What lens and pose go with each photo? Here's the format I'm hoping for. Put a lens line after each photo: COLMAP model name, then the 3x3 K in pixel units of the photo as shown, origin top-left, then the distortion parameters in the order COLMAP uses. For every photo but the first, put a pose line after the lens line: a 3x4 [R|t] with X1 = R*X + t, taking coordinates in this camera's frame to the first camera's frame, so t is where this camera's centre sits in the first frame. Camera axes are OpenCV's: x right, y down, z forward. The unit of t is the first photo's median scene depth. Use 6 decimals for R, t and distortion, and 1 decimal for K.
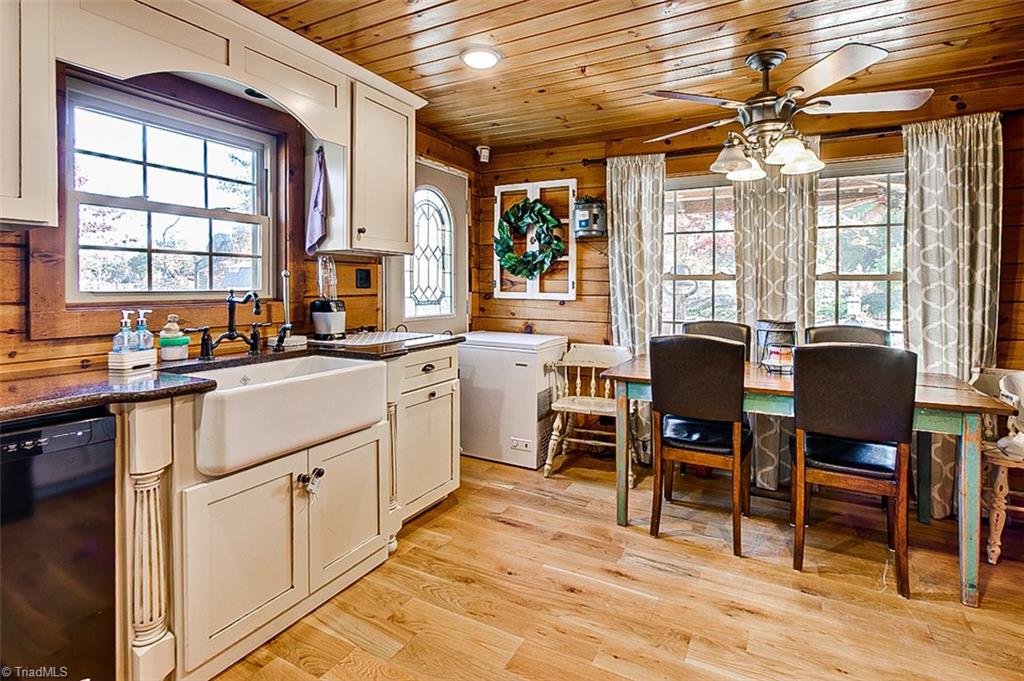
lens RADIAL K [[500.7, 0, 517.2], [0, 500.7, 291.3], [0, 0, 1]] dist [-0.006839, 0.002609]
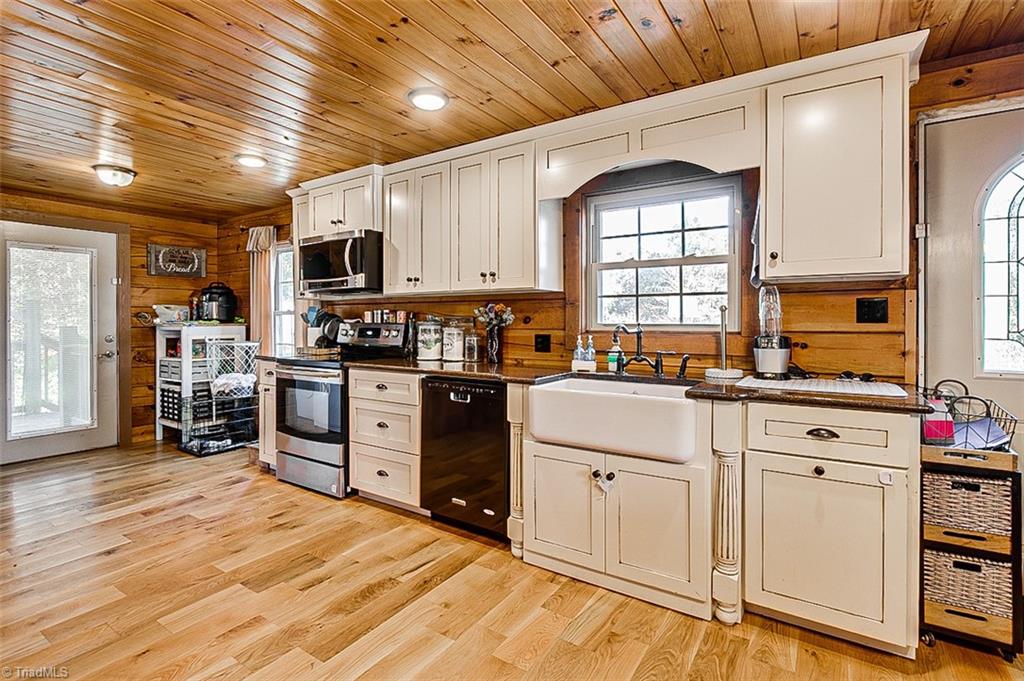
lens RADIAL K [[500.7, 0, 499.0], [0, 500.7, 321.6], [0, 0, 1]] dist [-0.006839, 0.002609]
pose [[-0.111426, 0.001249, -0.993772, 0.587617], [-0.009740, 0.999950, 0.002349, -0.004740], [0.993725, 0.009941, -0.111409, 0.620080]]
